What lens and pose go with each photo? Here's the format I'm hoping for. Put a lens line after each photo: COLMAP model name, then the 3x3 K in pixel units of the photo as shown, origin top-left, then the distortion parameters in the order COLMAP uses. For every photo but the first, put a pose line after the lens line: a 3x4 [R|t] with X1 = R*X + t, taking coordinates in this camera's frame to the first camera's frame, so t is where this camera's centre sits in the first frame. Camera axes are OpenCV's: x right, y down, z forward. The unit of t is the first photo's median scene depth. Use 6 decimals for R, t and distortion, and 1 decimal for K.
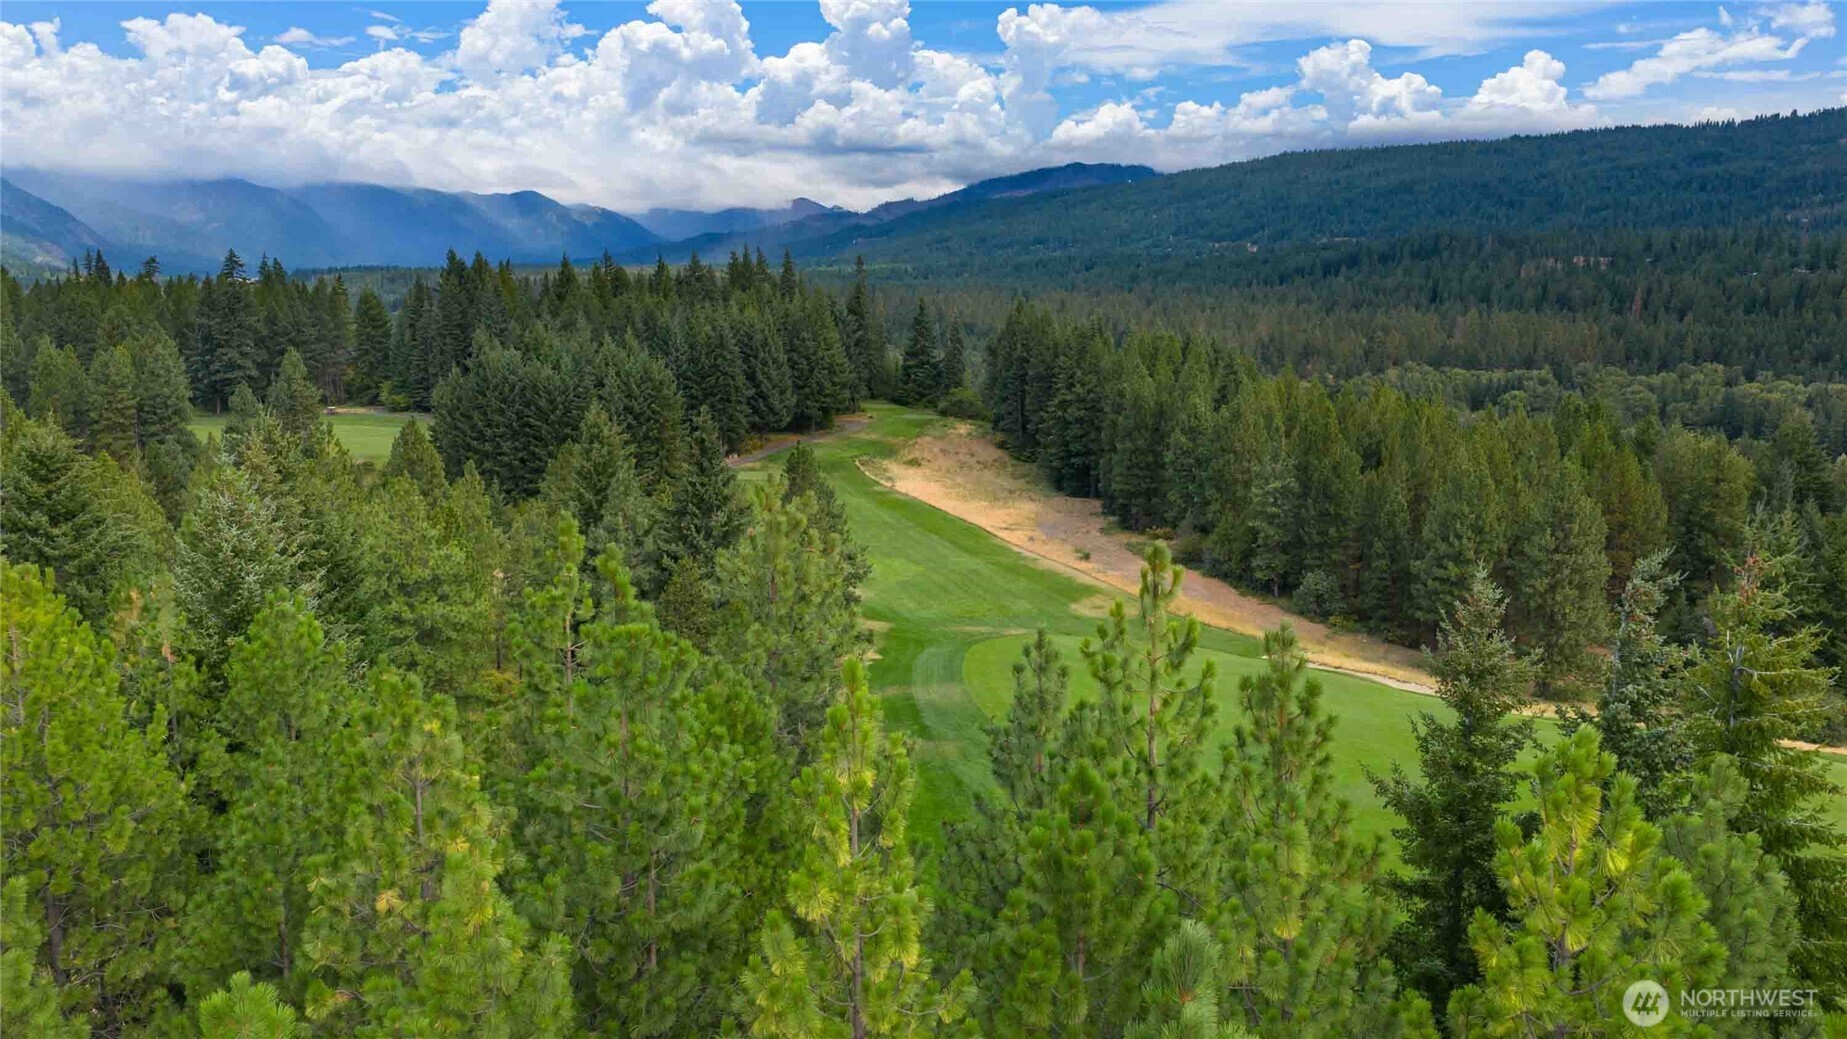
lens RADIAL K [[1528.5, 0, 936.5], [0, 1528.5, 525.4], [0, 0, 1]] dist [0.035909, -0.026442]
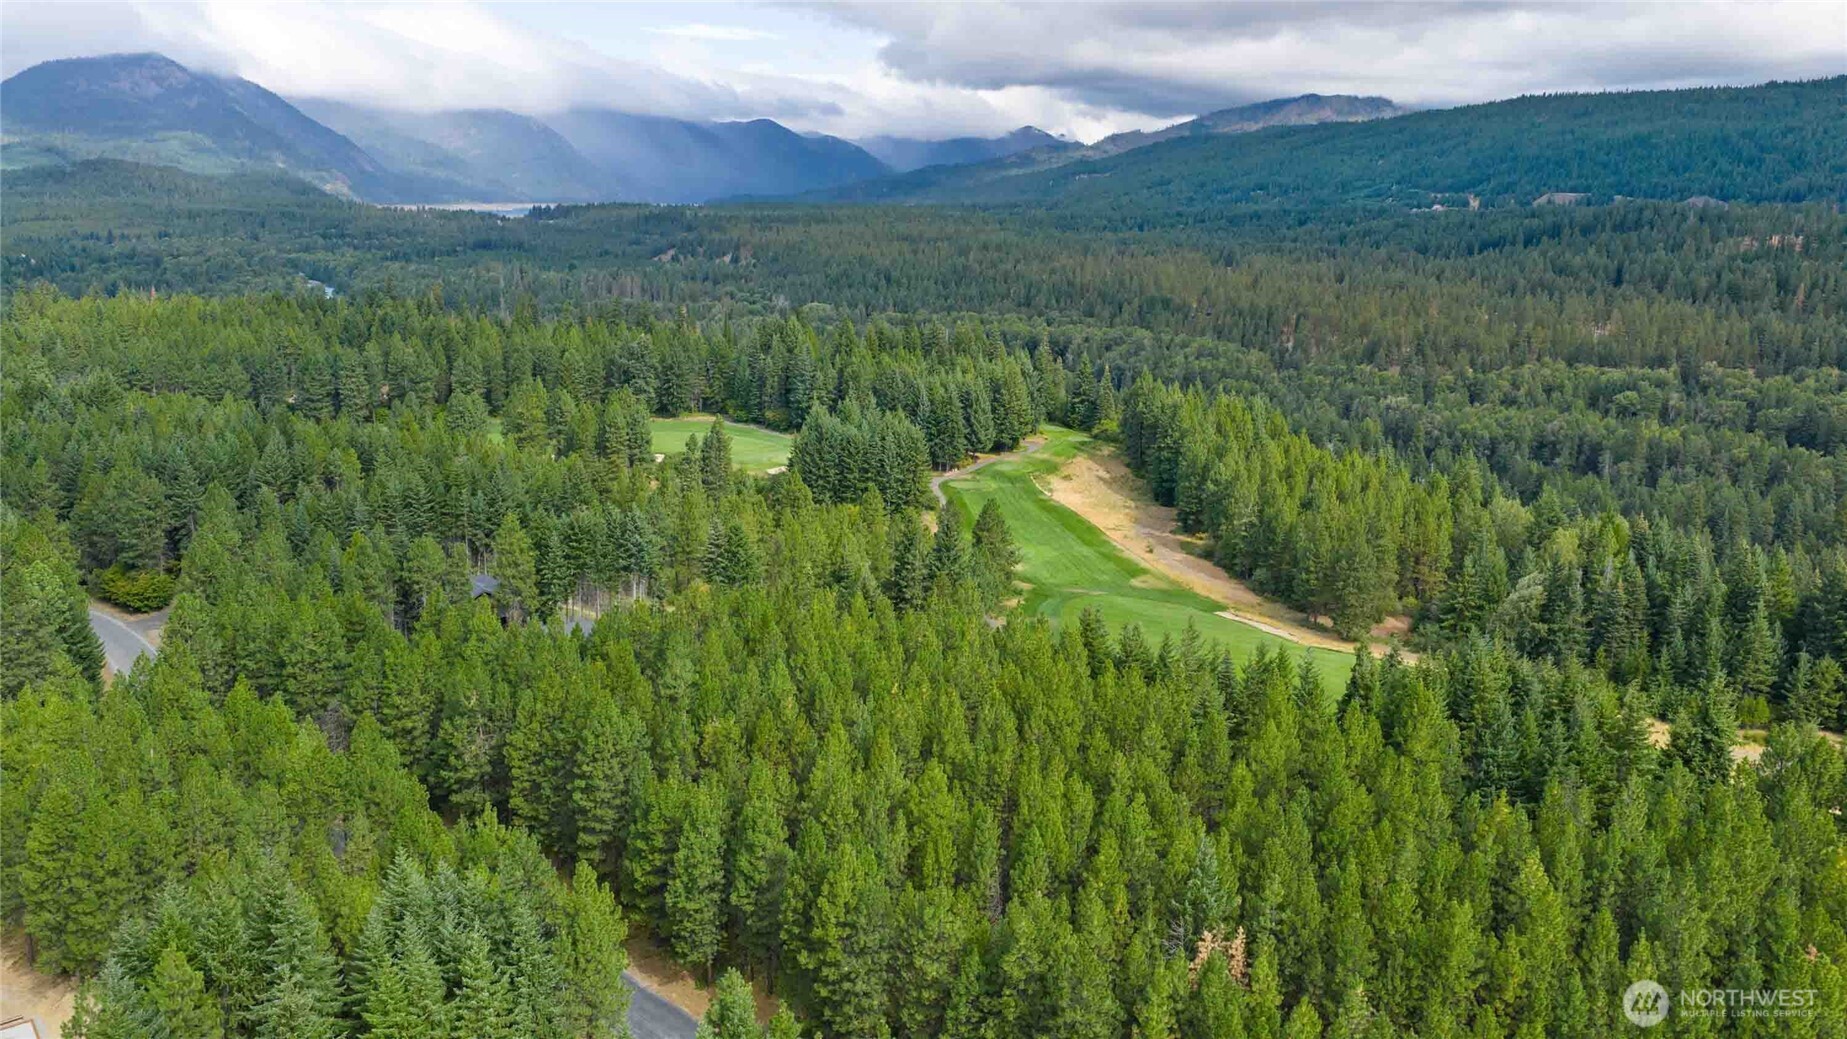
lens RADIAL K [[1528.5, 0, 925.5], [0, 1528.5, 515.0], [0, 0, 1]] dist [0.035909, -0.026442]
pose [[0.988593, 0.043627, -0.144155, 0.065024], [-0.037892, 0.998386, 0.042294, -0.059730], [0.145768, -0.036349, 0.988651, -0.551701]]
